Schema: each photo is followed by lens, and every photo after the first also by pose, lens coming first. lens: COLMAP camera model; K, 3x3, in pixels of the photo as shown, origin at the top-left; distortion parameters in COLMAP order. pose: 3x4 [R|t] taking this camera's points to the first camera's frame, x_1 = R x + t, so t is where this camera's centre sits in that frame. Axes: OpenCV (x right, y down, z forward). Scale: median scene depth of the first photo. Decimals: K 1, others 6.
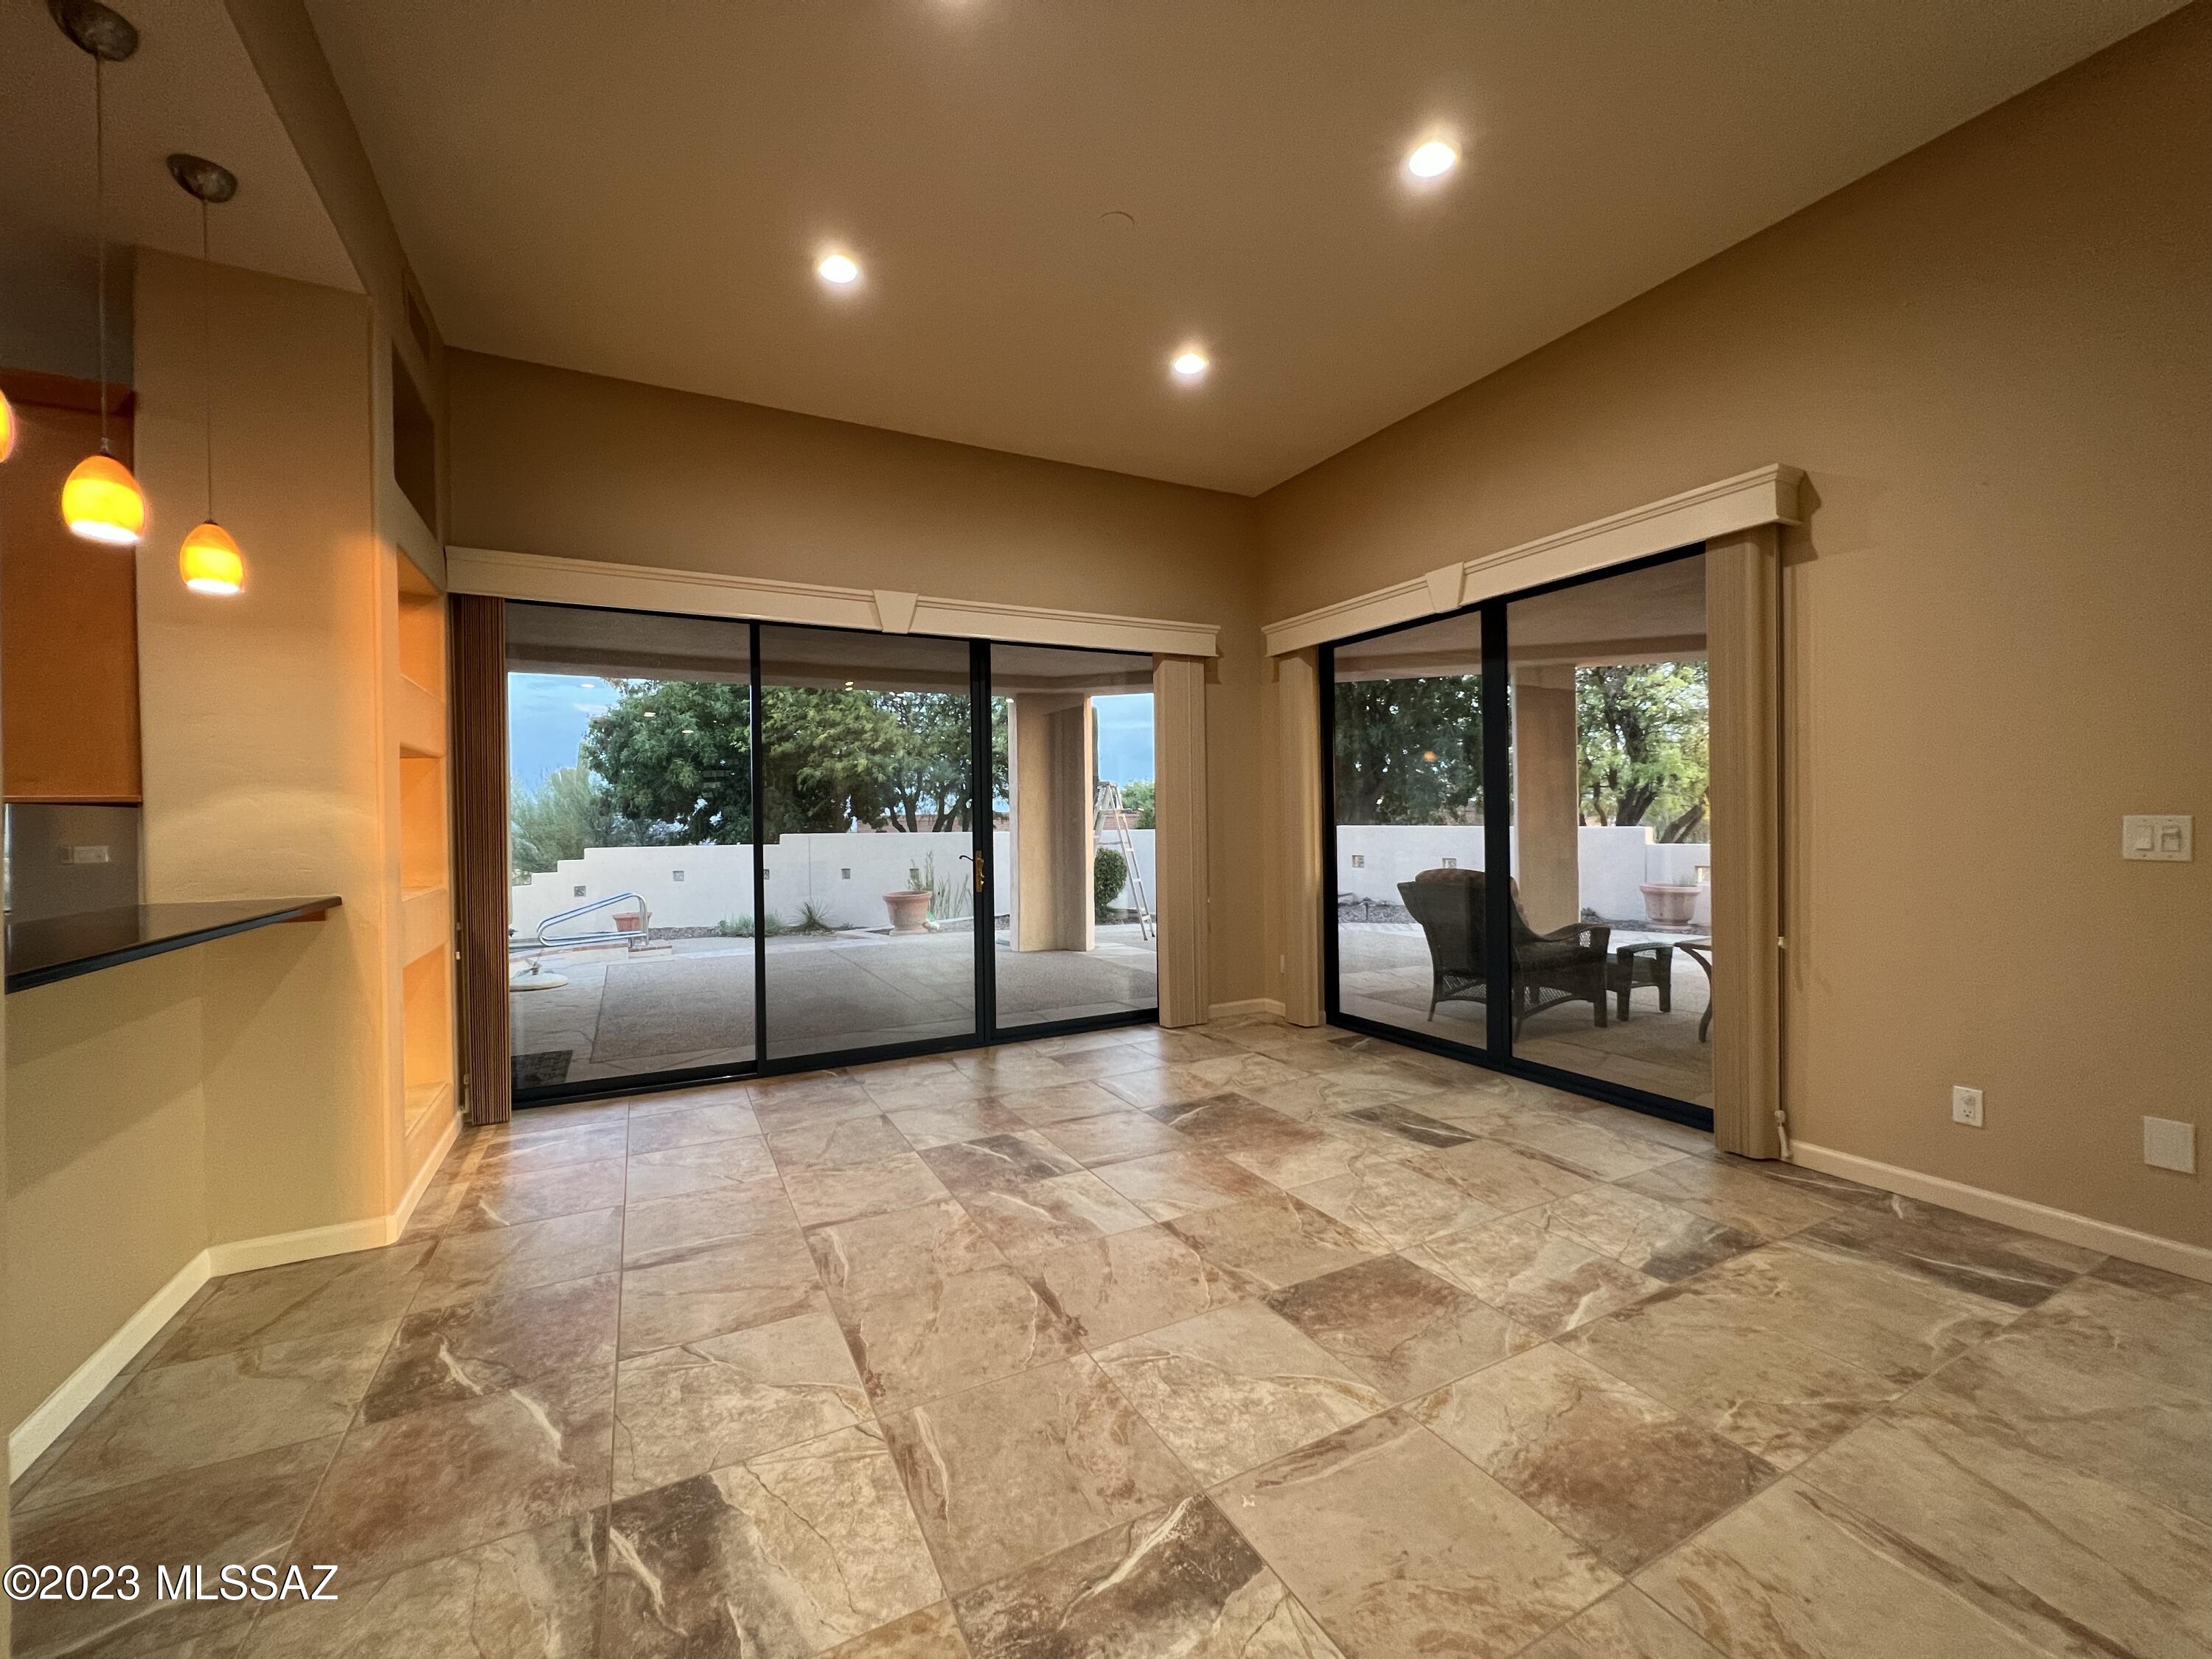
lens RADIAL K [[887.4, 0, 1099.4], [0, 887.4, 823.8], [0, 0, 1]] dist [-0.002433, 0.000413]
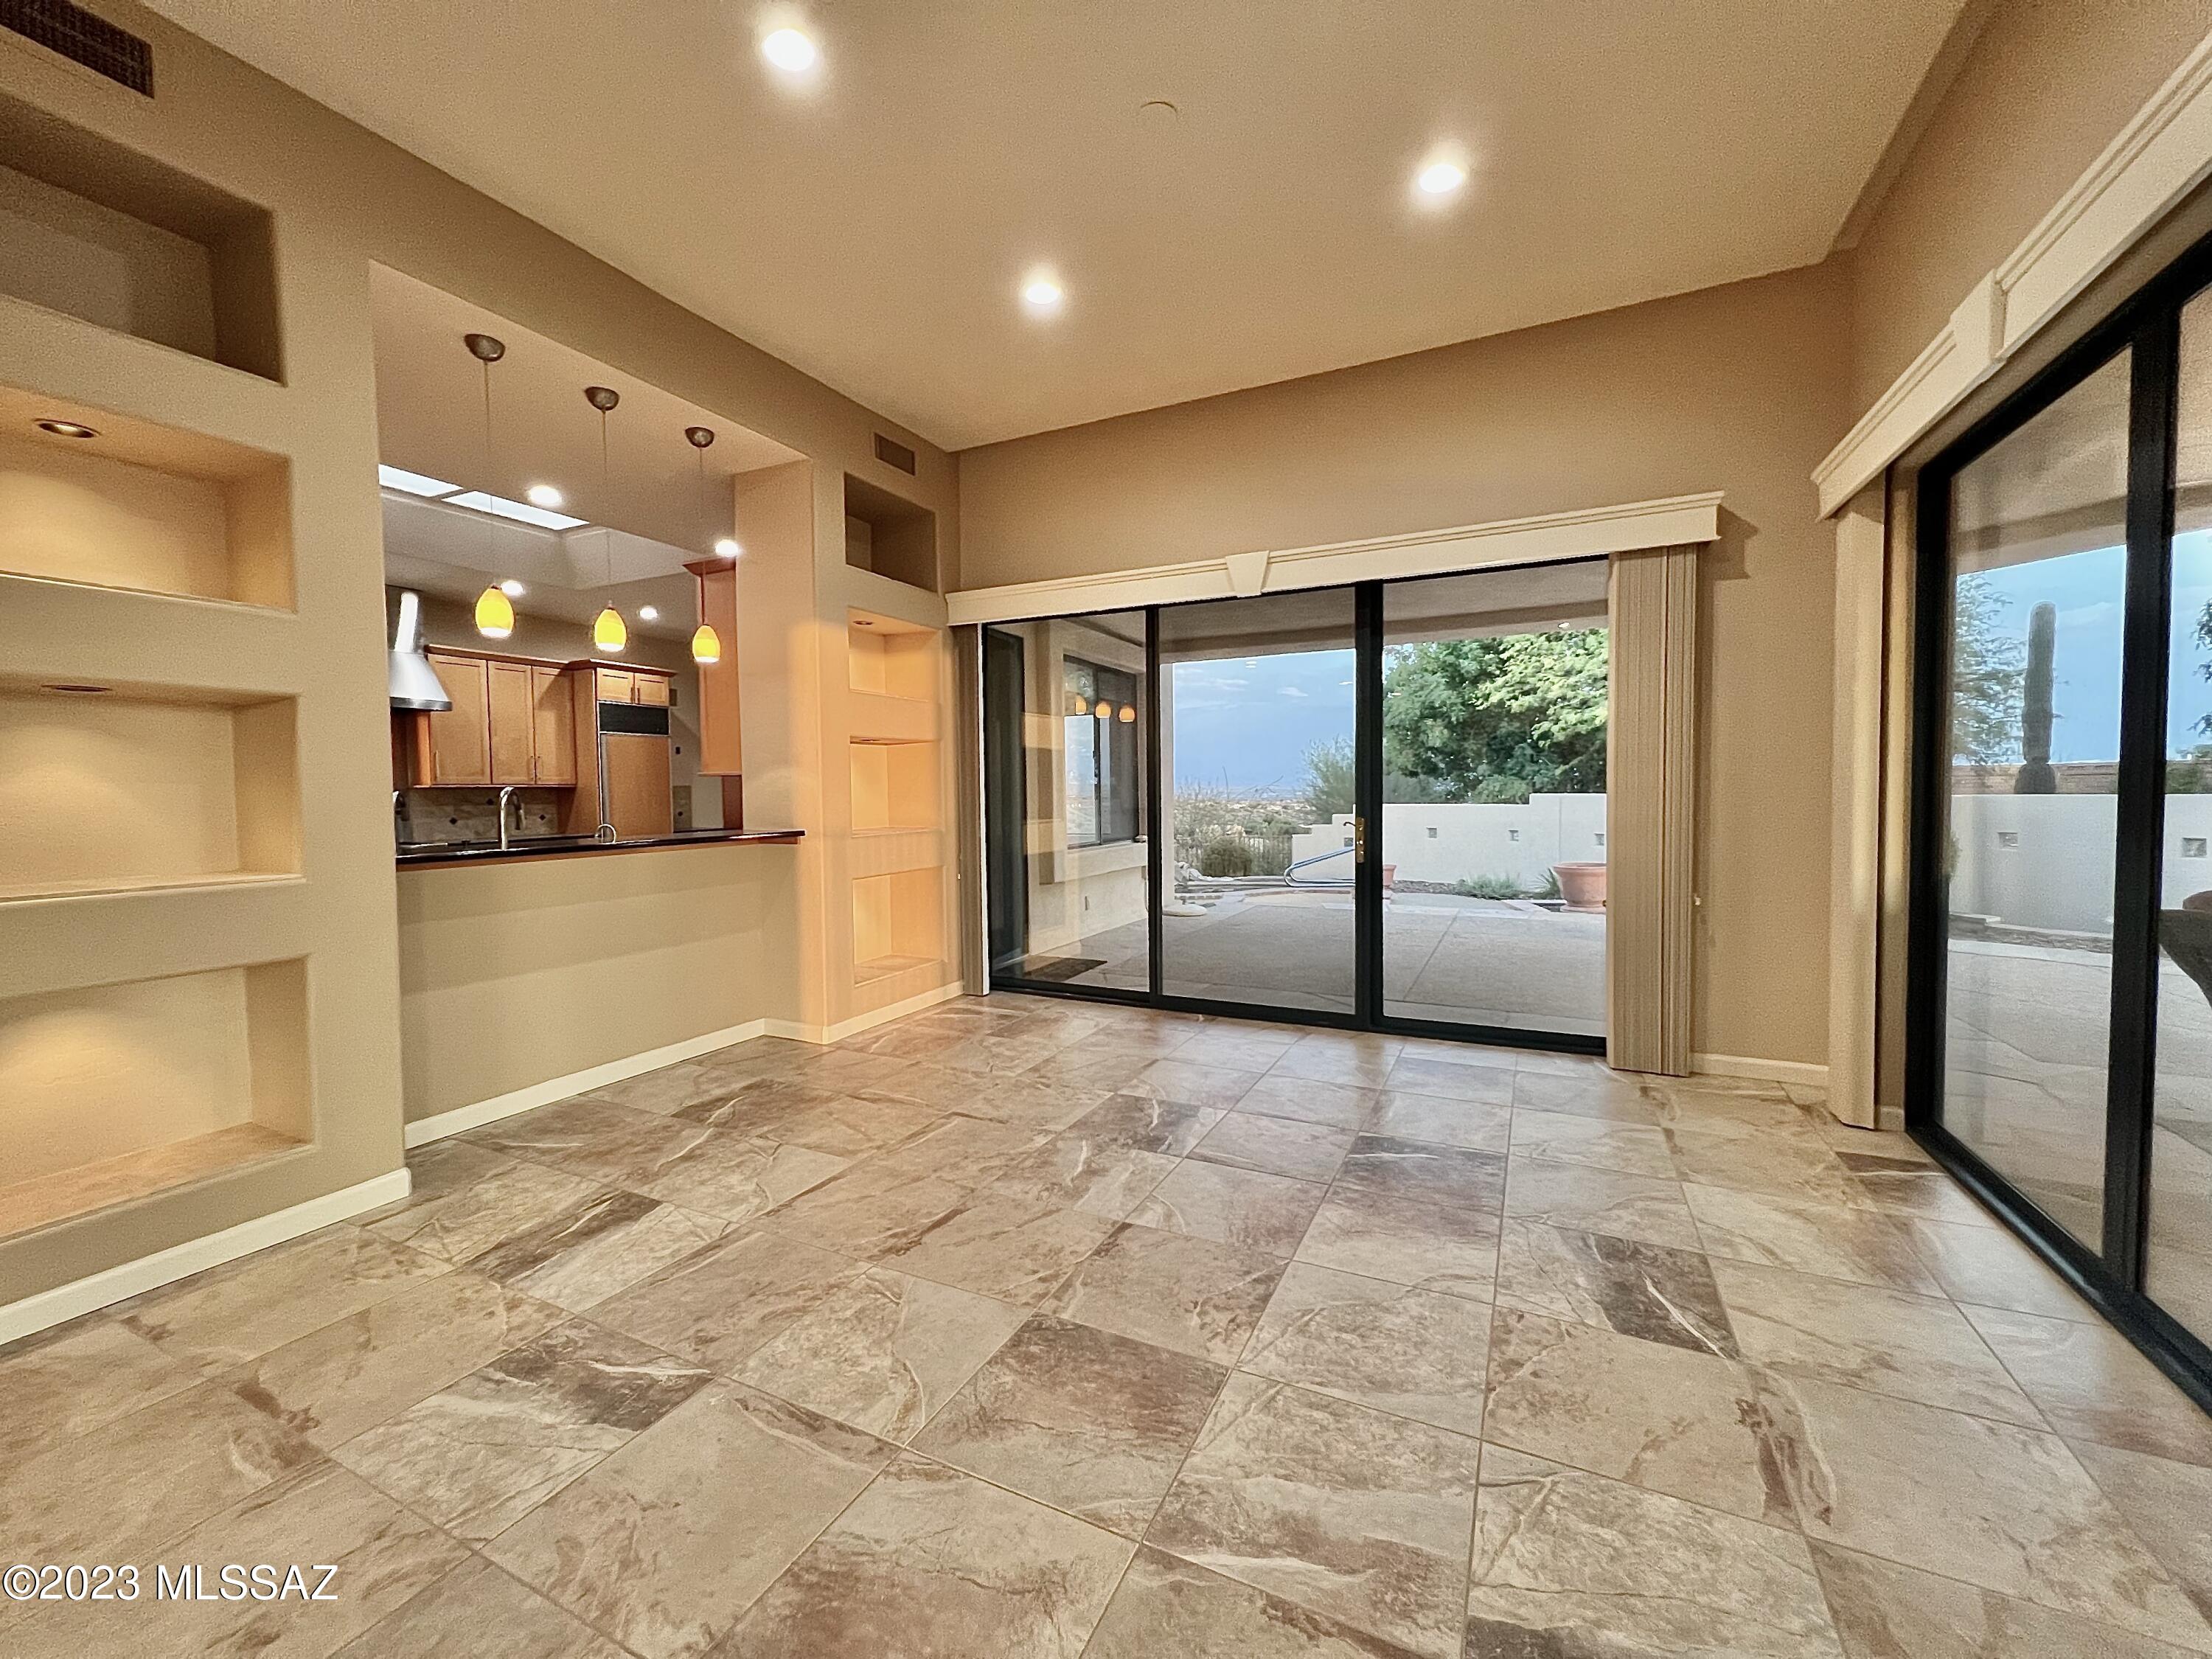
lens RADIAL K [[887.4, 0, 1099.4], [0, 887.4, 823.8], [0, 0, 1]] dist [-0.002433, 0.000413]
pose [[0.590598, 0.040332, -0.805957, 0.669762], [-0.001186, 0.998793, 0.049113, -0.010658], [0.806965, -0.028050, 0.589933, 0.377173]]
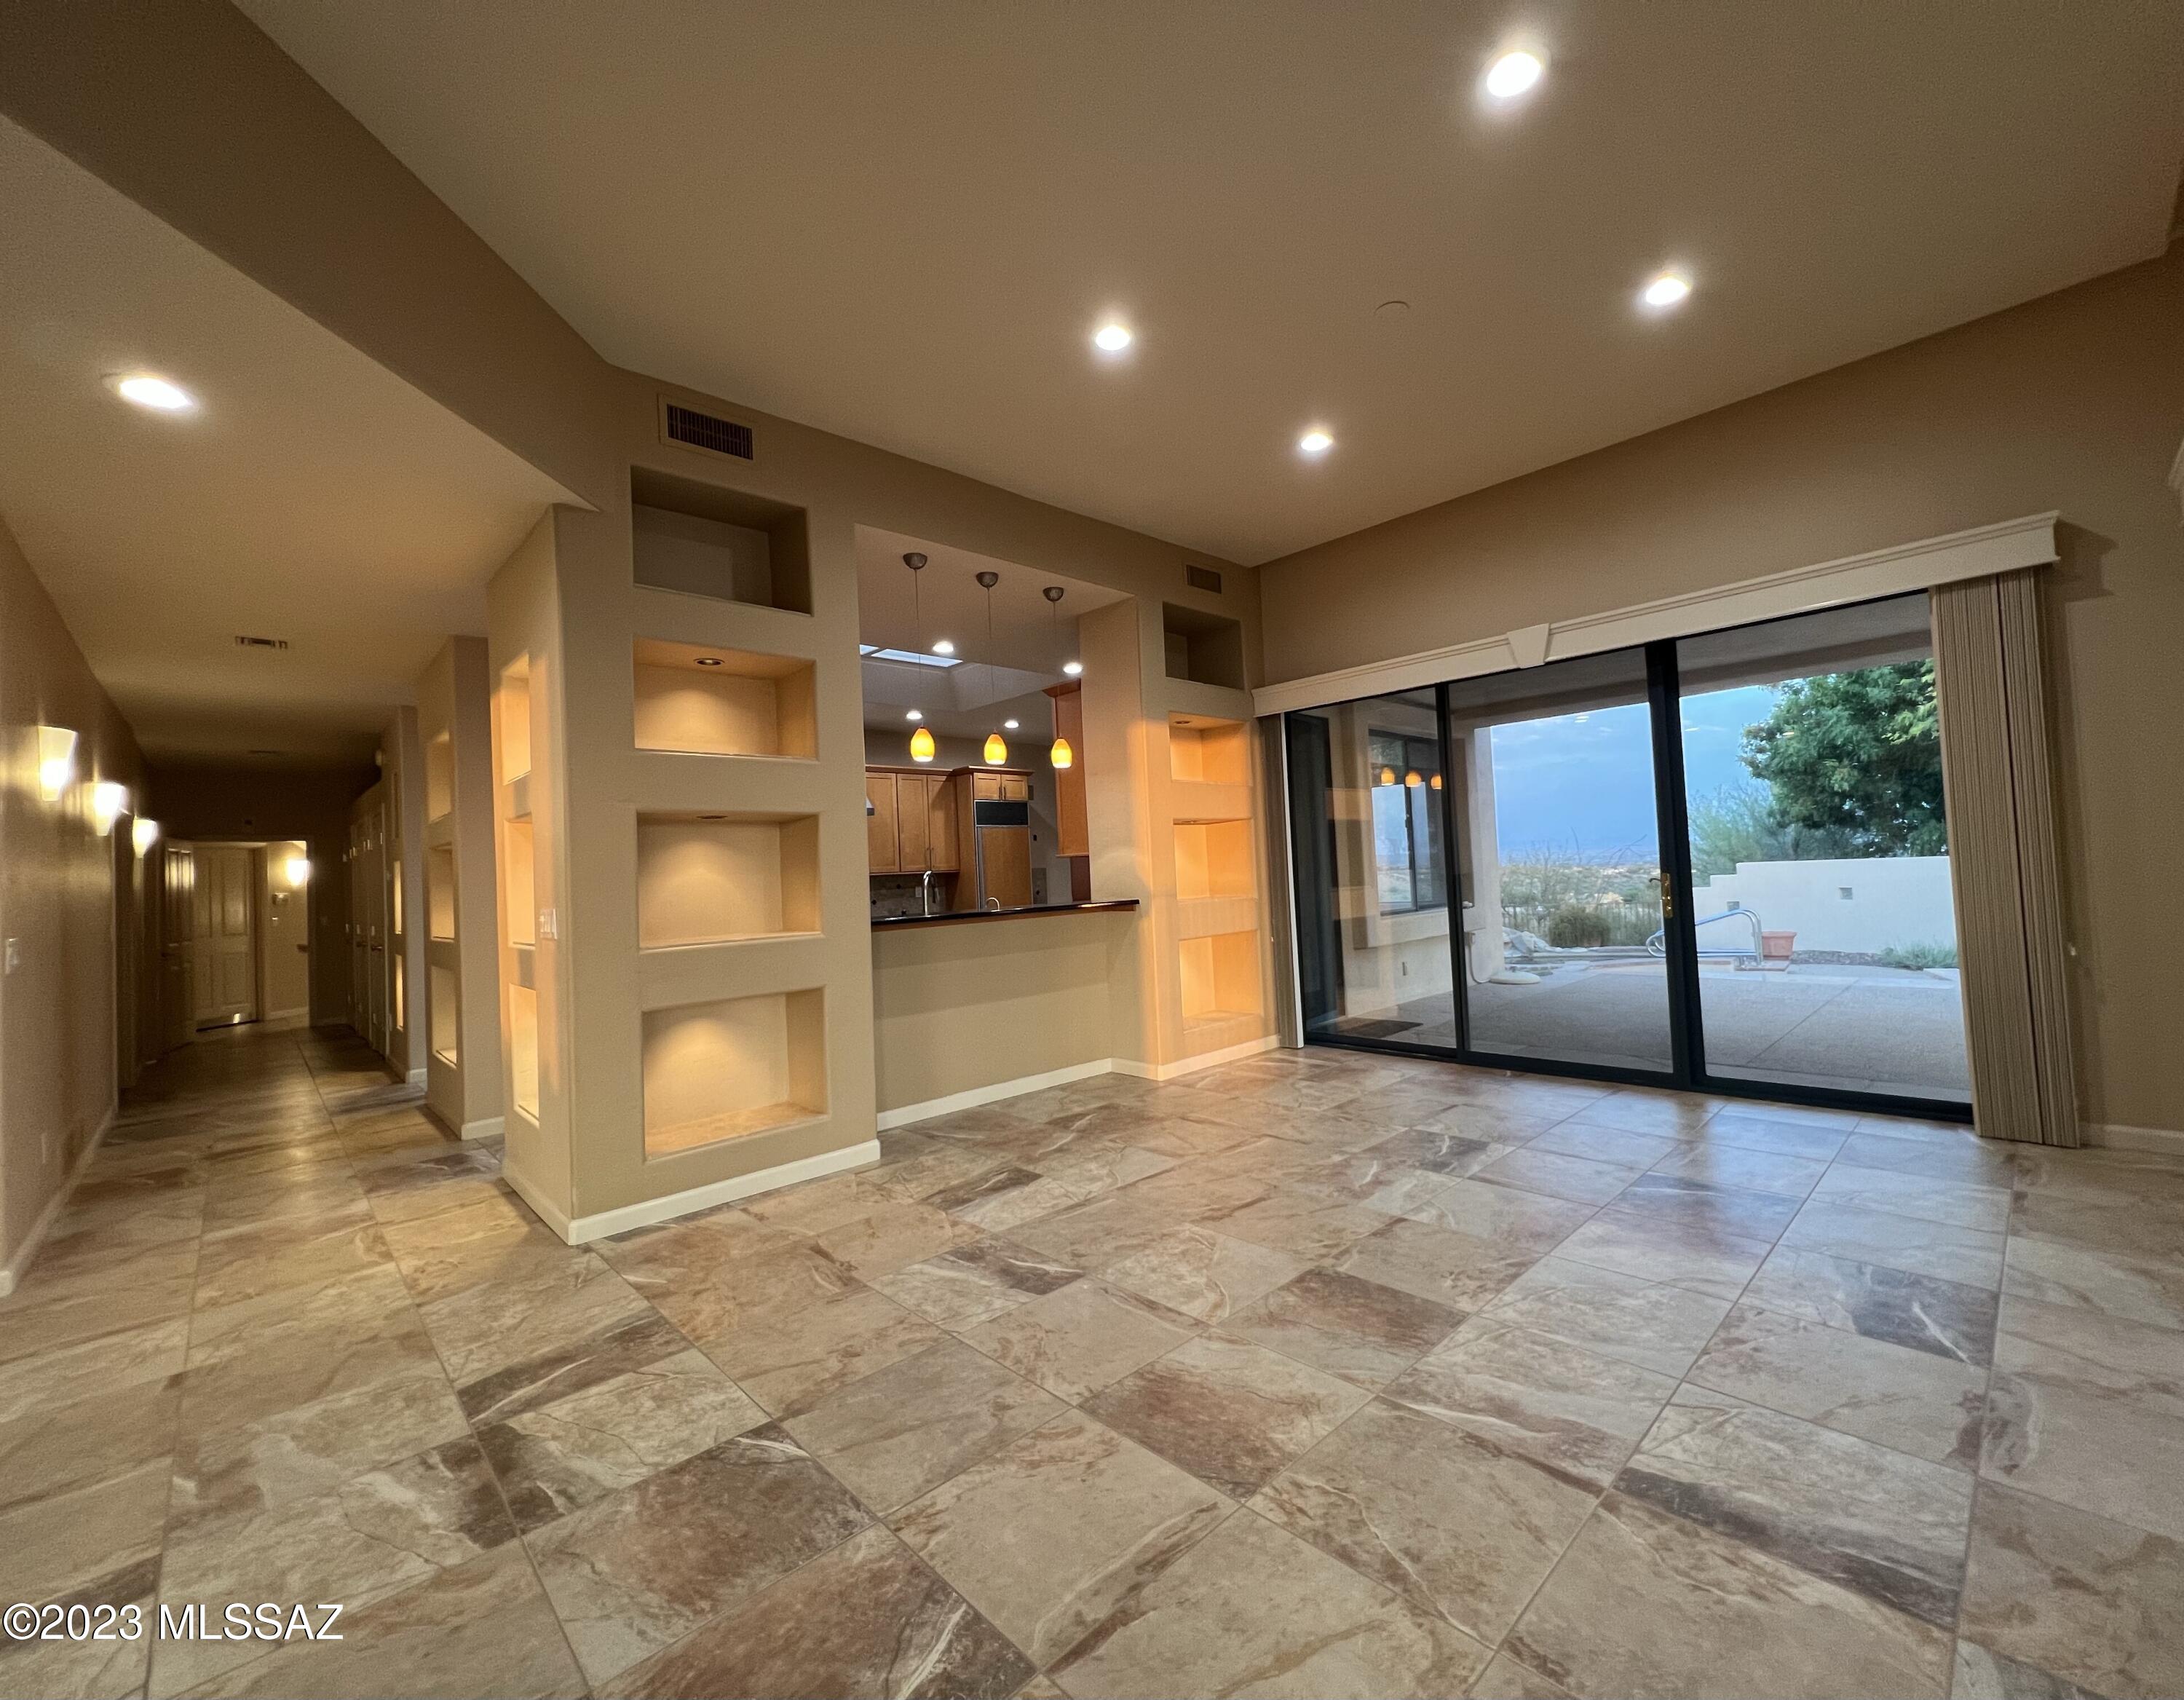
lens RADIAL K [[911.3, 0, 1128.3], [0, 911.3, 841.9], [0, 0, 1]] dist [-0.000546, -0.000118]
pose [[0.293197, -0.031559, -0.955531, 0.908525], [0.039488, 0.999002, -0.020878, -0.004533], [0.955236, -0.031611, 0.294150, 0.305630]]
